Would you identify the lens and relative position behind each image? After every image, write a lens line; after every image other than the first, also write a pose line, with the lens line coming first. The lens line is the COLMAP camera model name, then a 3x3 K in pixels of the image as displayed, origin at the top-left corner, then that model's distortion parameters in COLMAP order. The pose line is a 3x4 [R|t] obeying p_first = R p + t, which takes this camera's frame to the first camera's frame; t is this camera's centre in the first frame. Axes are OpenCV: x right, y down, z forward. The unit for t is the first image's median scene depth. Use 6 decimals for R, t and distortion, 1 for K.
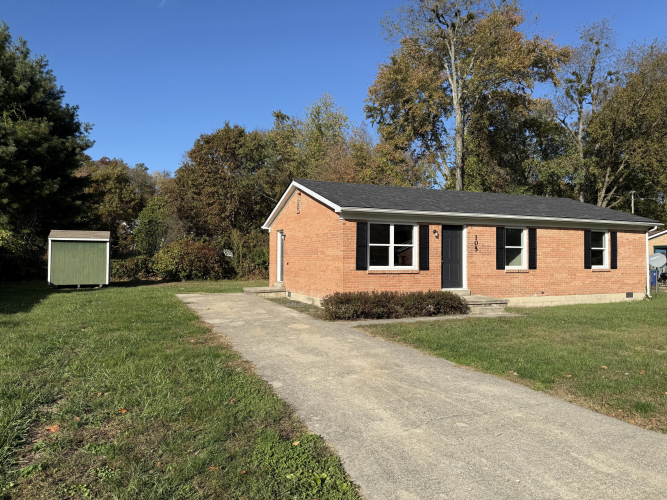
lens RADIAL K [[473.0, 0, 340.7], [0, 473.0, 248.3], [0, 0, 1]] dist [0.035199, -0.000934]
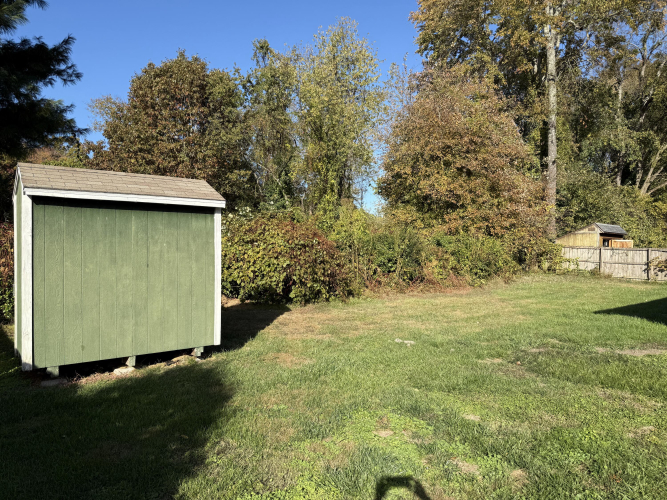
lens RADIAL K [[473.0, 0, 340.7], [0, 473.0, 248.3], [0, 0, 1]] dist [0.035199, -0.000934]
pose [[0.965435, -0.003217, 0.260624, -0.442763], [-0.002562, 0.999758, 0.021828, 0.003846], [-0.260631, -0.021742, 0.965194, 0.611809]]
